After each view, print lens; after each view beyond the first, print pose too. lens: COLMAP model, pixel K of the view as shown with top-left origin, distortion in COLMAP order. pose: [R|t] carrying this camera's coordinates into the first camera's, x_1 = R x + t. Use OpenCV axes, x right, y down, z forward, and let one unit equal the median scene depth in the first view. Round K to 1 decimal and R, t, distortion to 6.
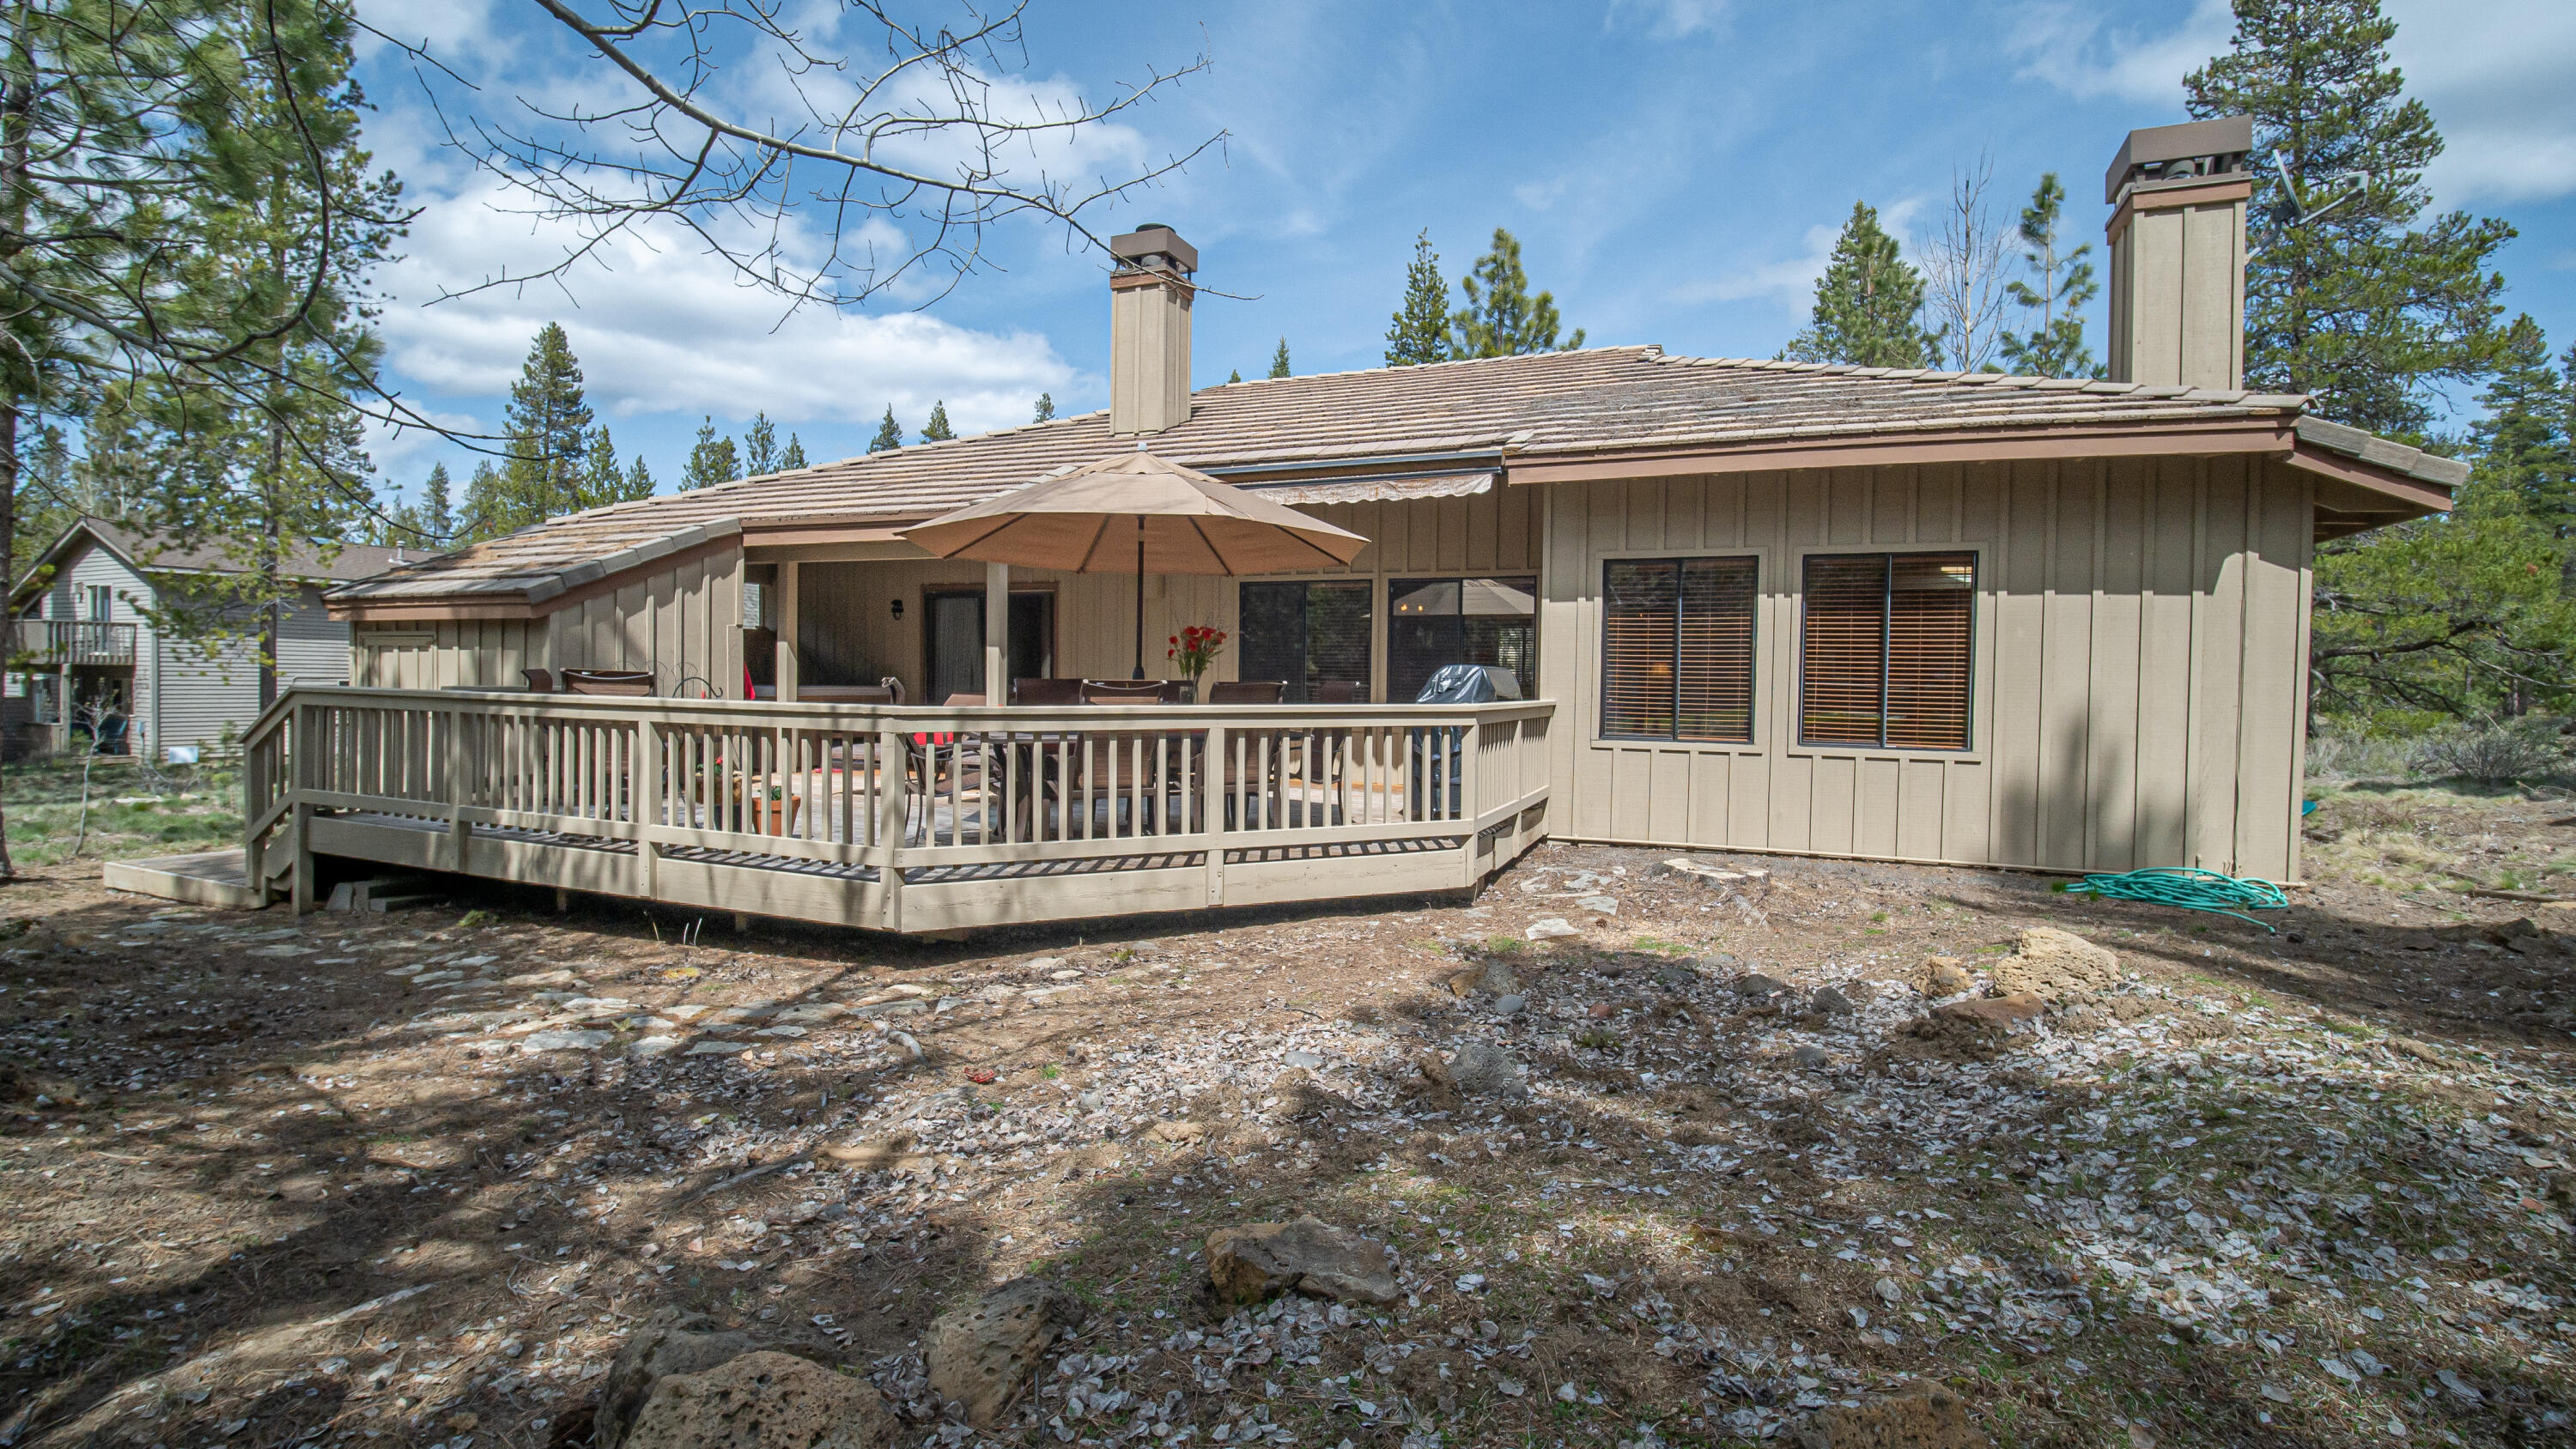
lens RADIAL K [[1122.7, 0, 1298.8], [0, 1122.7, 715.2], [0, 0, 1]] dist [-0.018296, -0.000631]
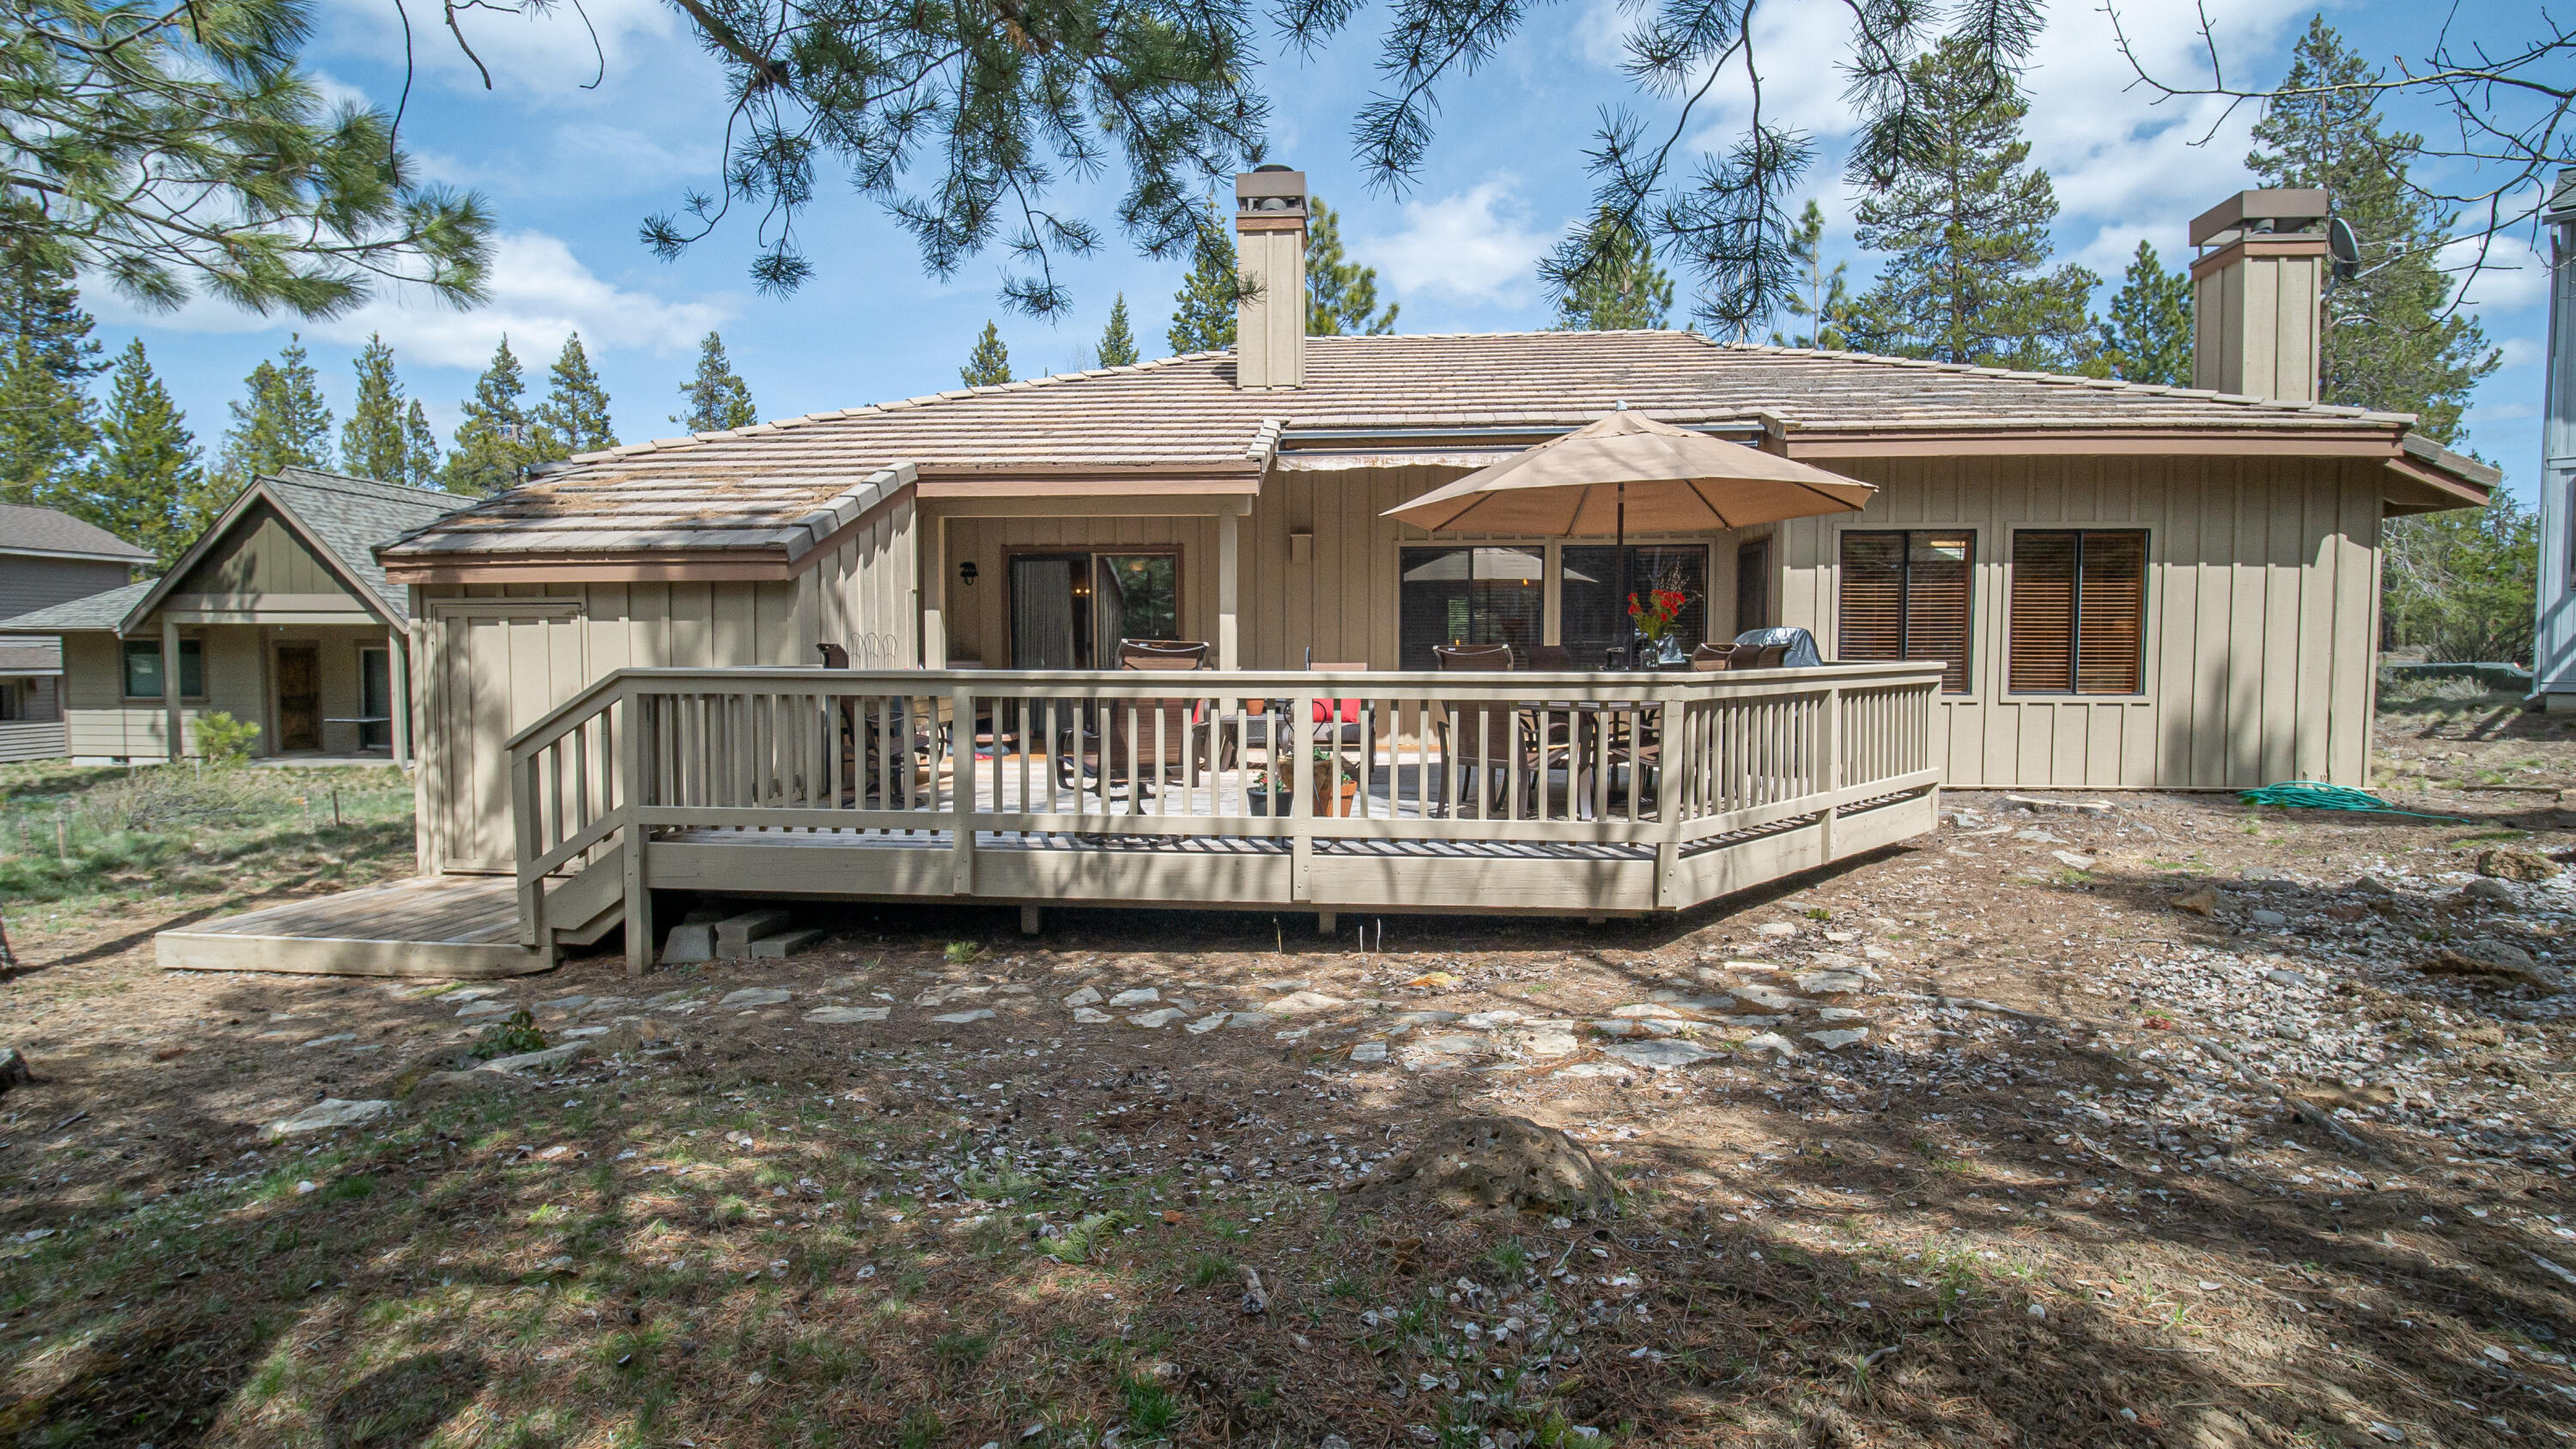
lens RADIAL K [[1122.7, 0, 1298.8], [0, 1122.7, 715.2], [0, 0, 1]] dist [-0.018296, -0.000631]
pose [[0.952358, -0.033542, 0.303132, -0.642563], [0.024968, 0.999172, 0.032119, -0.007360], [-0.303958, -0.023021, 0.952407, 0.130509]]
